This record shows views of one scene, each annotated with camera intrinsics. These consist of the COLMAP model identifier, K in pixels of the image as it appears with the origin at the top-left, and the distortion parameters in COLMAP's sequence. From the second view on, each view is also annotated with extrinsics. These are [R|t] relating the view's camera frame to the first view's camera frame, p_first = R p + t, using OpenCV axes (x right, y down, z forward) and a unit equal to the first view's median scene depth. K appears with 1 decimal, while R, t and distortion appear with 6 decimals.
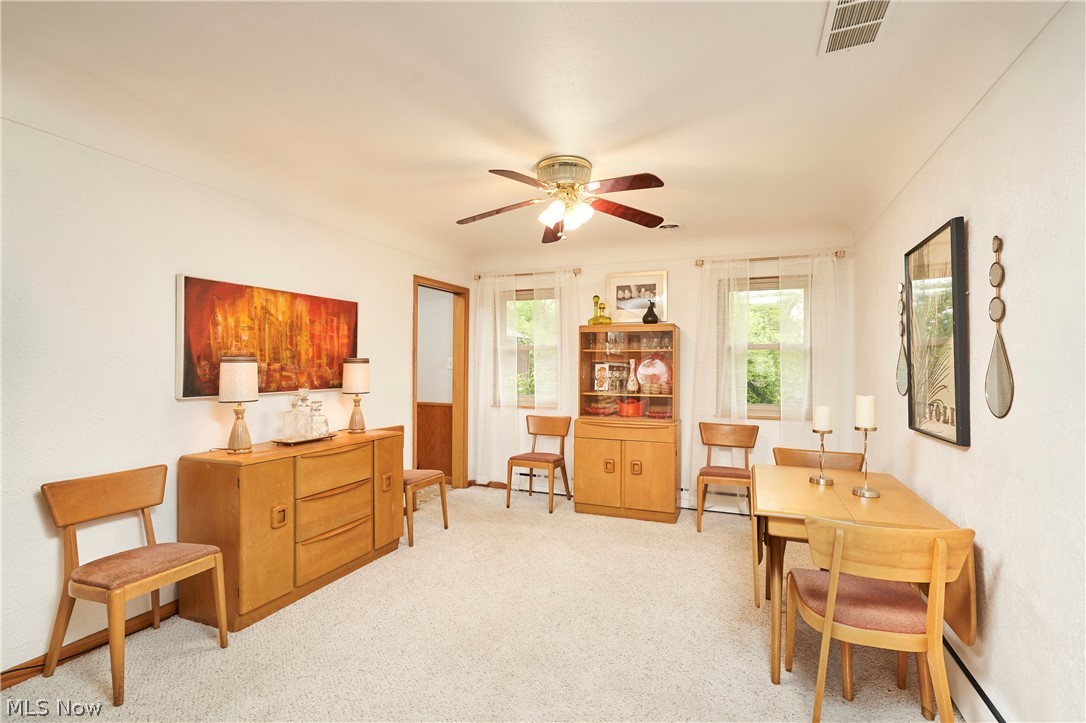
lens RADIAL K [[504.5, 0, 545.4], [0, 504.5, 364.3], [0, 0, 1]] dist [-0.010836, -0.001432]
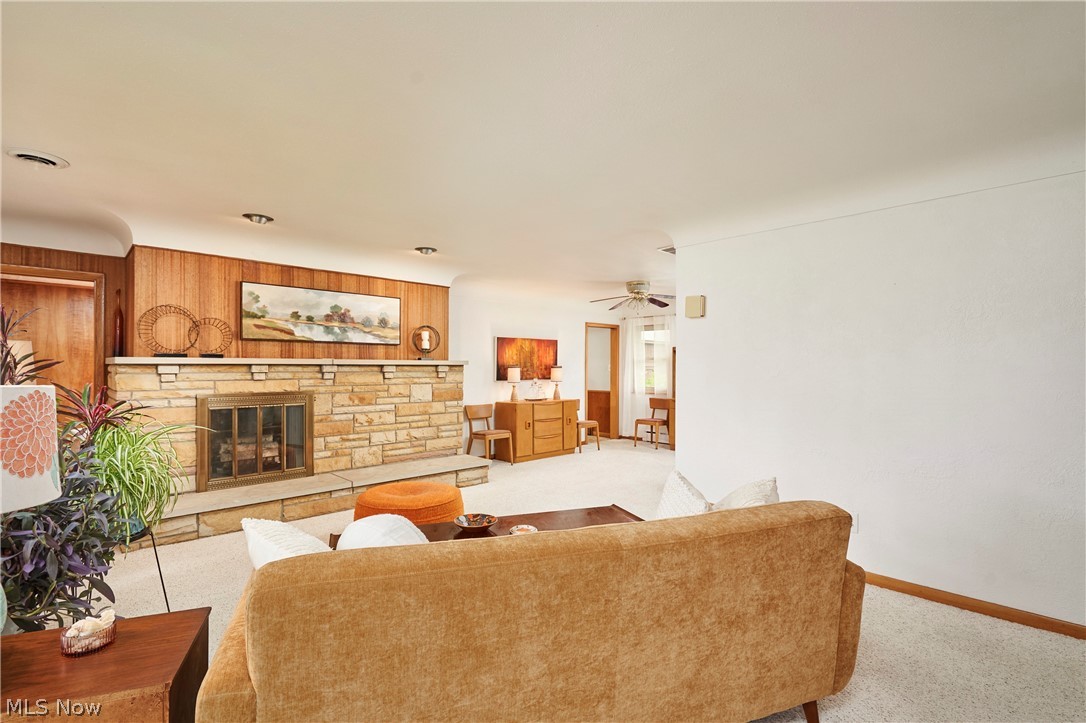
lens RADIAL K [[504.5, 0, 546.9], [0, 504.5, 362.9], [0, 0, 1]] dist [-0.010836, -0.001432]
pose [[0.920556, -0.007159, -0.390546, 0.492882], [0.002455, 0.999918, -0.012543, 0.002921], [0.390604, 0.010588, 0.920498, -1.155707]]
